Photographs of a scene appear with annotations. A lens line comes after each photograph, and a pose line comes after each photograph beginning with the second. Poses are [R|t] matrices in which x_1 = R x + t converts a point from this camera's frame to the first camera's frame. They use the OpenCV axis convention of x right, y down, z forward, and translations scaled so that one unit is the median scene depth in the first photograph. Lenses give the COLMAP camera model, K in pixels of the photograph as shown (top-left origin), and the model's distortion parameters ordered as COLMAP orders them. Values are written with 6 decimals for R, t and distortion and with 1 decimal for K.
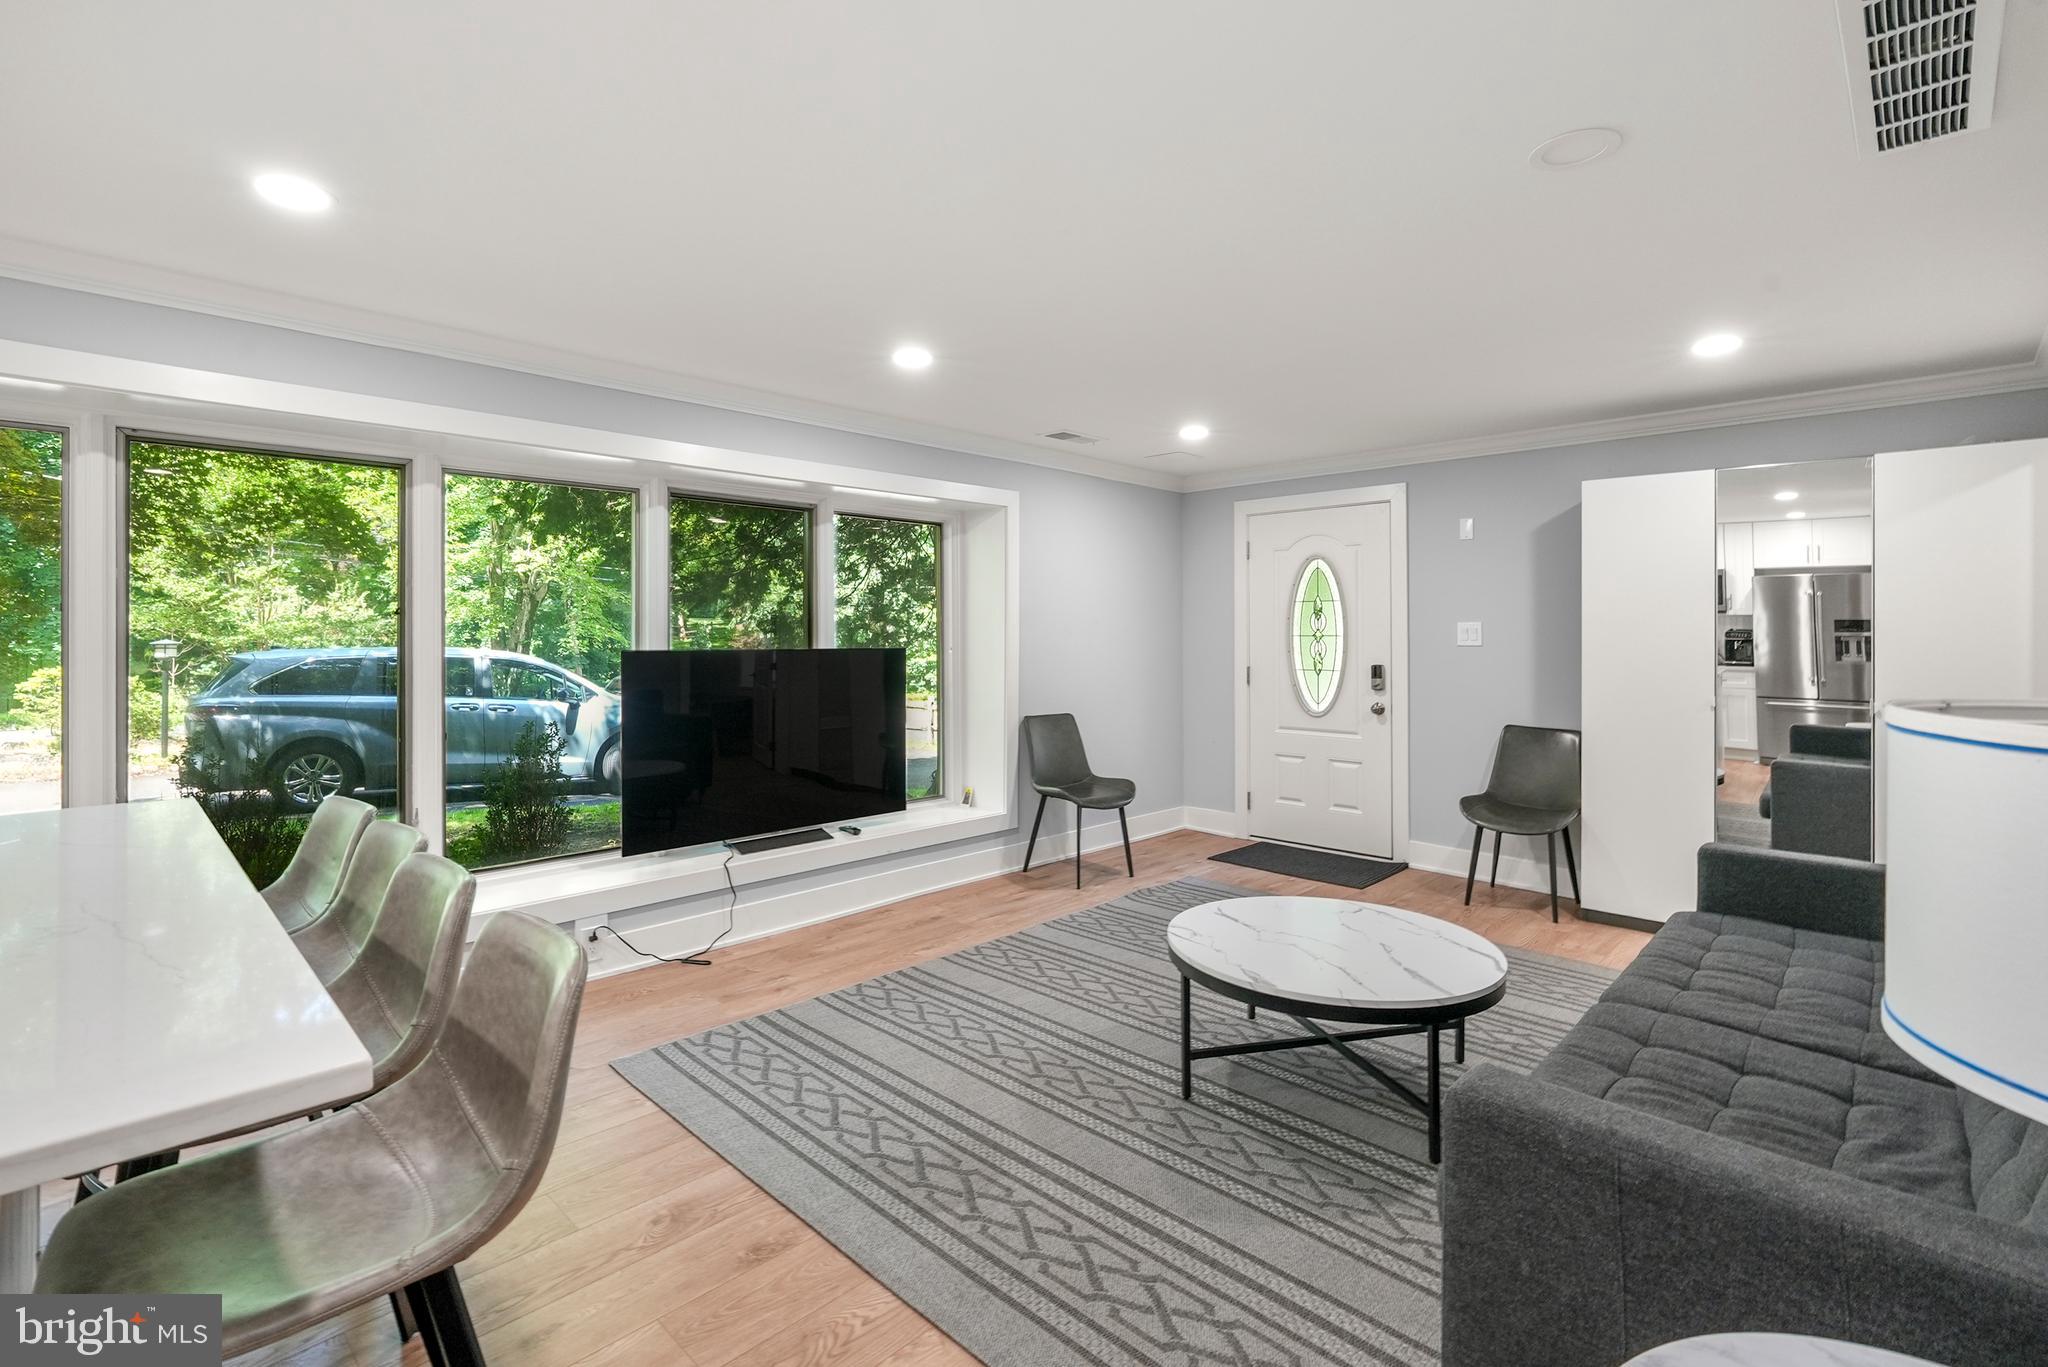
lens RADIAL K [[945.0, 0, 1018.3], [0, 945.0, 629.8], [0, 0, 1]] dist [-0.030297, 0.000022]
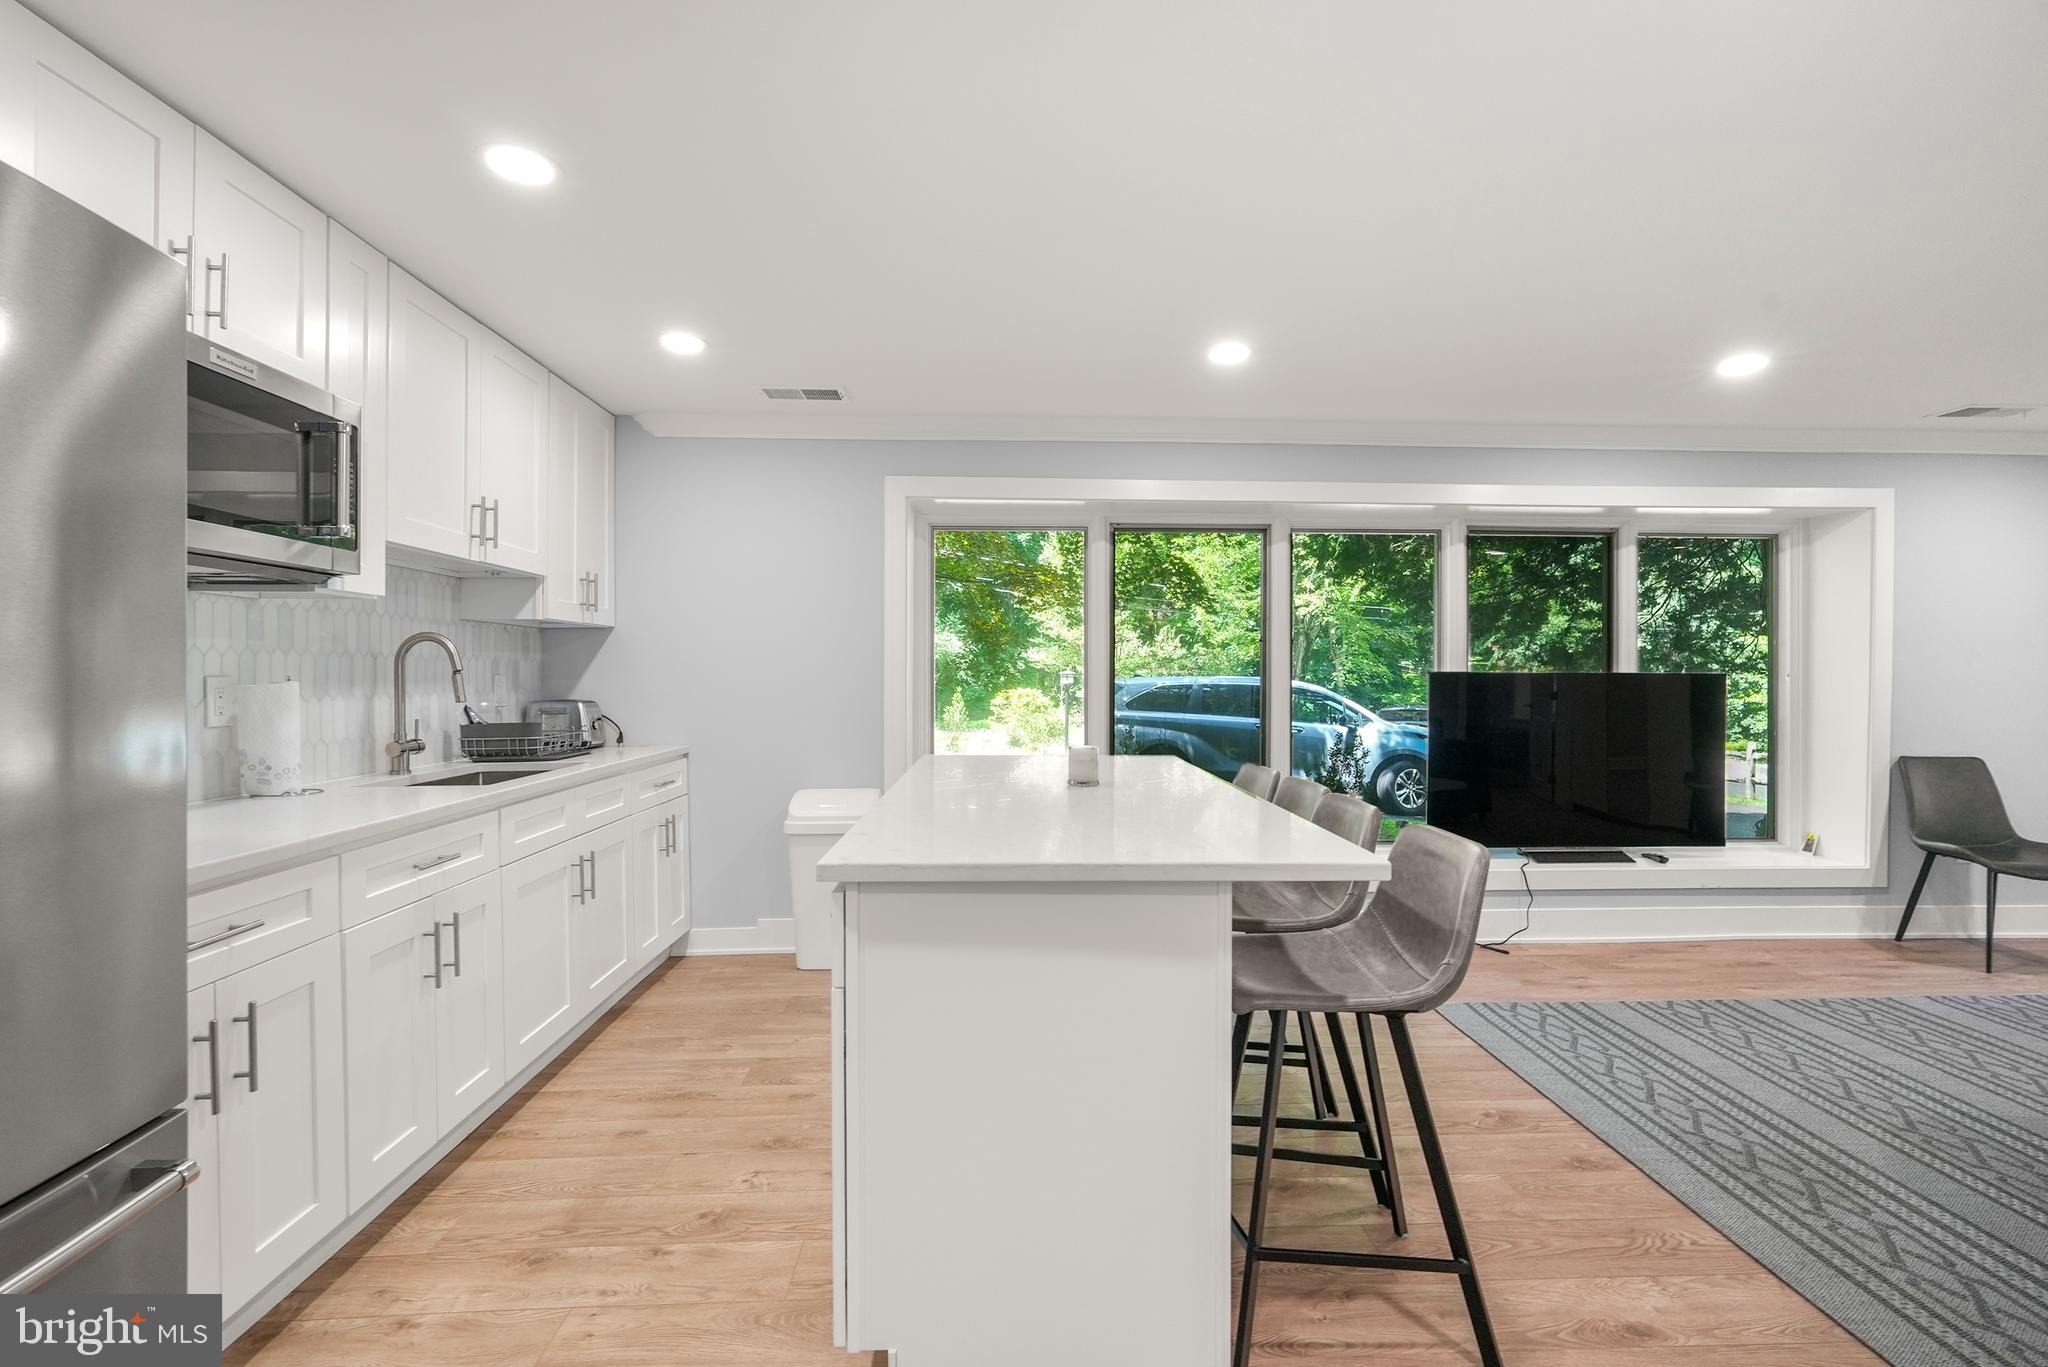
lens RADIAL K [[933.7, 0, 1024.0], [0, 933.7, 683.5], [0, 0, 1]] dist [-0.013959, 0.006439]
pose [[0.728402, 0.009677, -0.685081, 0.004246], [0.001031, 0.999884, 0.015220, 0.019237], [0.685149, -0.011792, 0.728308, -0.182269]]
